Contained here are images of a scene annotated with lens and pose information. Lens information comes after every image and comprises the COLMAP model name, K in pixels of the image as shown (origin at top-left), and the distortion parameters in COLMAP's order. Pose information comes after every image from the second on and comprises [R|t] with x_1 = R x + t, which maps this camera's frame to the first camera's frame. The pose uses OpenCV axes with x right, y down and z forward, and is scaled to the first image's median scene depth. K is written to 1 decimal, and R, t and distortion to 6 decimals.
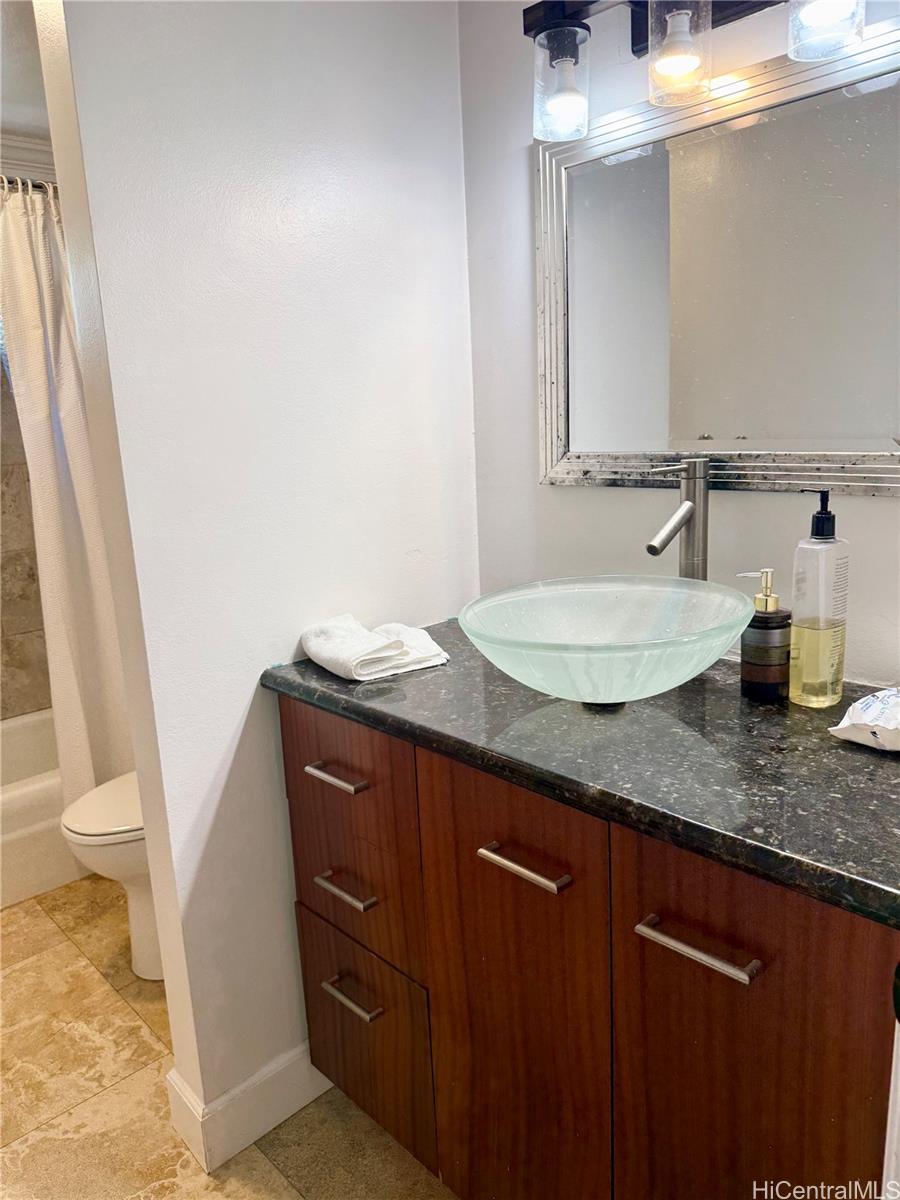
lens RADIAL K [[855.1, 0, 447.3], [0, 855.1, 604.3], [0, 0, 1]] dist [-0.003160, 0.001974]
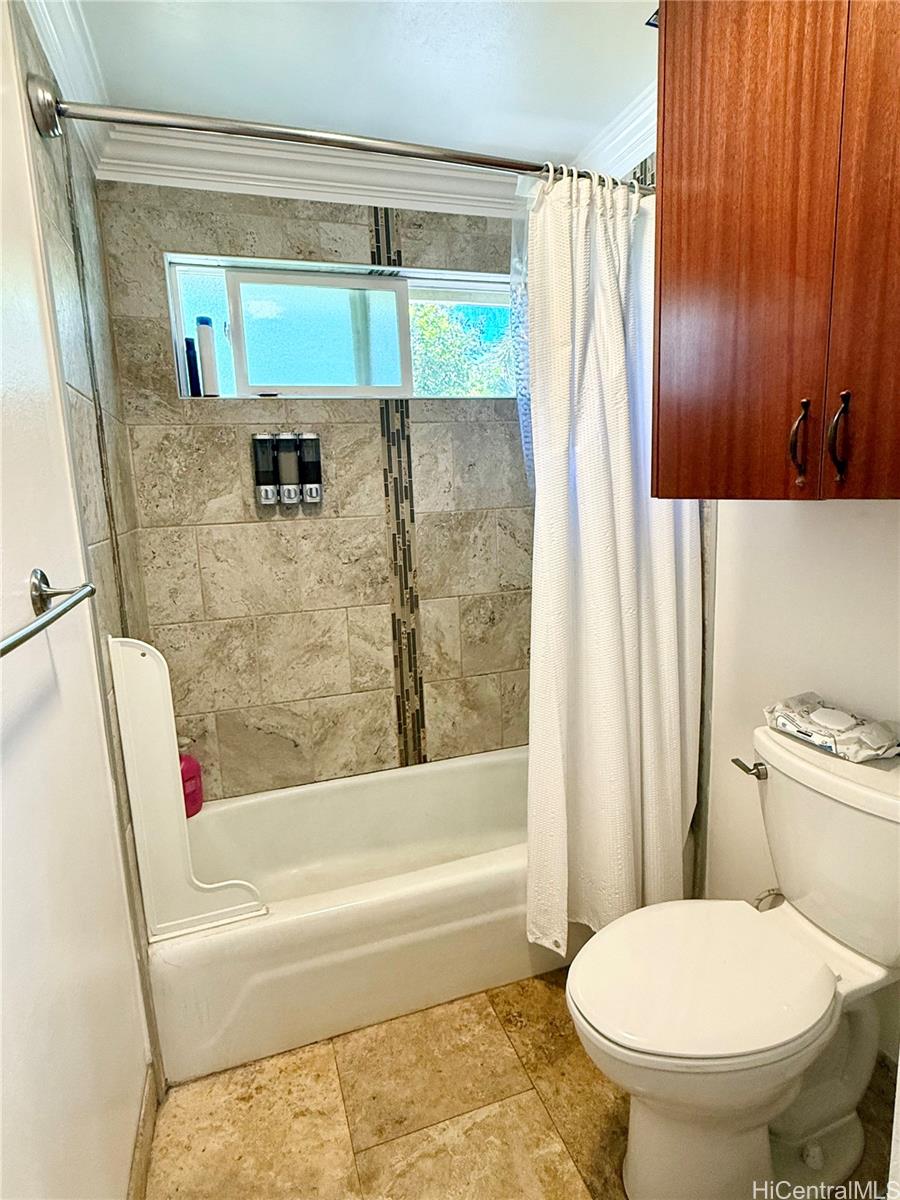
lens RADIAL K [[635.6, 0, 449.8], [0, 635.6, 597.7], [0, 0, 1]] dist [-0.000845, -0.000164]
pose [[0.911581, 0.075883, -0.404057, -0.282799], [-0.090589, 0.995737, -0.017374, -0.050213], [0.401016, 0.052441, 0.914569, 0.360565]]
